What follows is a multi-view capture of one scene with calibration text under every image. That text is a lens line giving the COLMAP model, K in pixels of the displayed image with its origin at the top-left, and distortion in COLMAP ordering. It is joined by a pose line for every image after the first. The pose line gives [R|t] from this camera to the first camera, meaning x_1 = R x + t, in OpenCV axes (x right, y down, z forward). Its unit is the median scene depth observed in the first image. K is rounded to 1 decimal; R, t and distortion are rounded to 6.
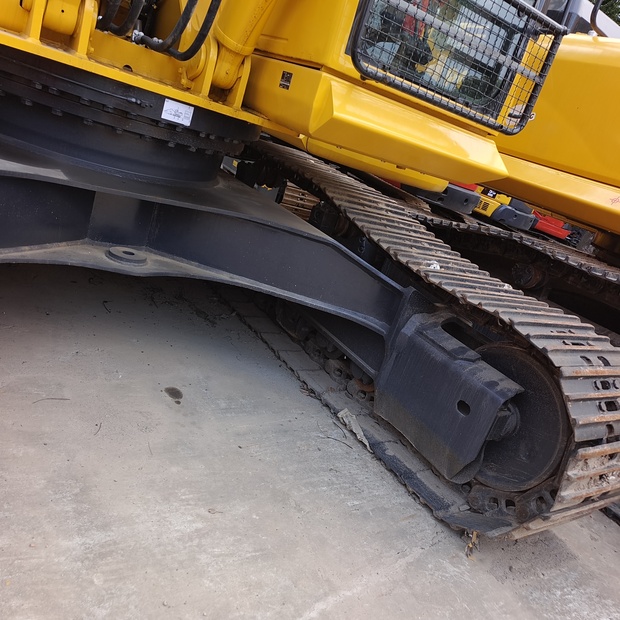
lens RADIAL K [[561.2, 0, 312.3], [0, 561.2, 313.3], [0, 0, 1]] dist [0.036861, 0.000000]
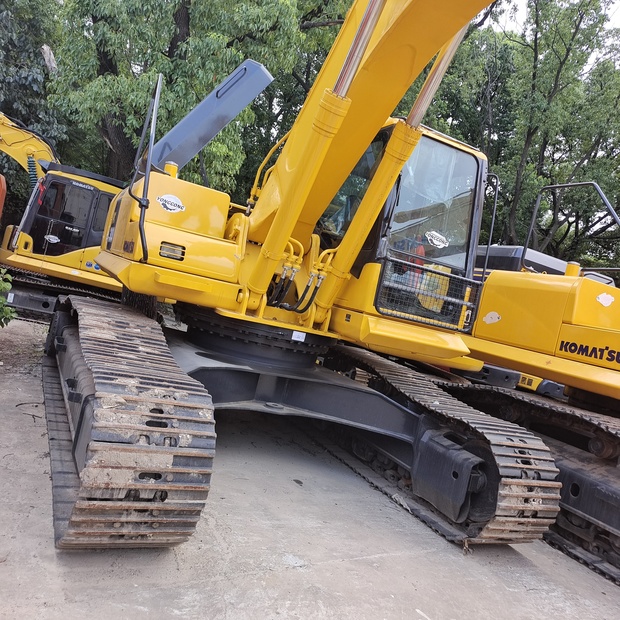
lens RADIAL K [[561.2, 0, 314.9], [0, 561.2, 312.2], [0, 0, 1]] dist [0.036861, 0.000000]
pose [[0.989410, -0.088231, -0.115253, 0.076172], [0.043442, 0.937643, -0.344875, 0.295368], [0.138495, 0.336215, 0.931546, -1.000918]]
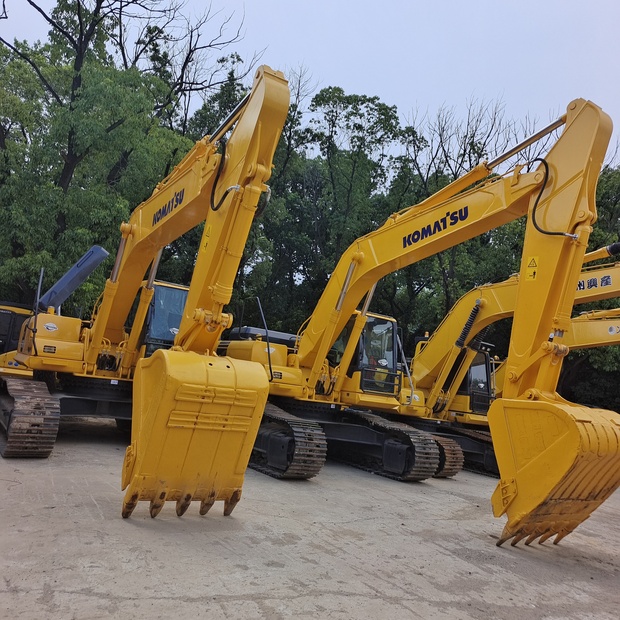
lens RADIAL K [[561.2, 0, 308.8], [0, 561.2, 306.9], [0, 0, 1]] dist [0.036861, 0.000000]
pose [[0.979910, -0.199190, 0.009959, 1.395033], [0.180852, 0.866430, -0.465394, 1.547583], [0.084074, 0.457846, 0.885047, -3.232269]]
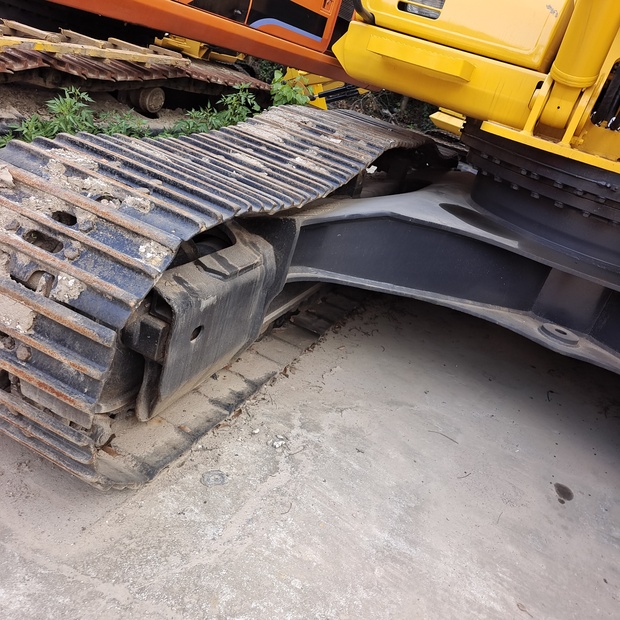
lens RADIAL K [[561.2, 0, 314.9], [0, 561.2, 310.9], [0, 0, 1]] dist [0.036861, 0.000000]
pose [[0.581581, 0.186573, -0.791805, 0.217612], [-0.367929, 0.928428, -0.051479, 0.074652], [0.725529, 0.321267, 0.608601, 0.068328]]
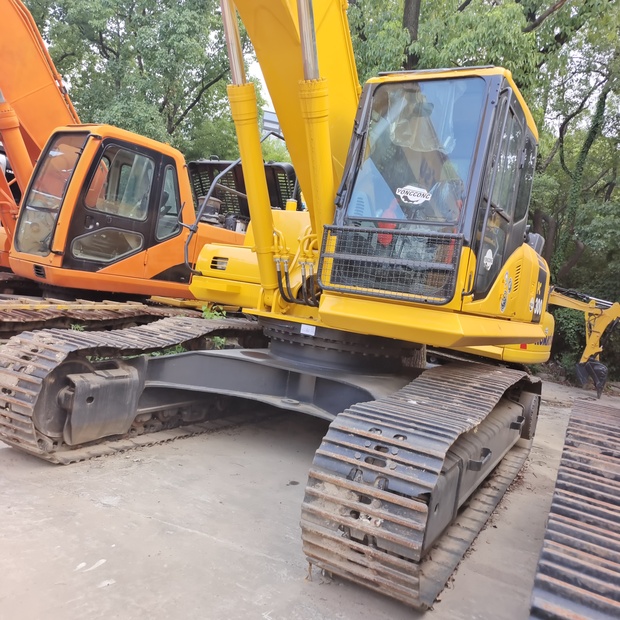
lens RADIAL K [[561.2, 0, 314.6], [0, 561.2, 310.4], [0, 0, 1]] dist [0.036861, 0.000000]
pose [[0.483074, -0.218316, -0.847925, 1.529288], [-0.290176, 0.873770, -0.390287, 0.379138], [0.826097, 0.434586, 0.358746, 0.245410]]
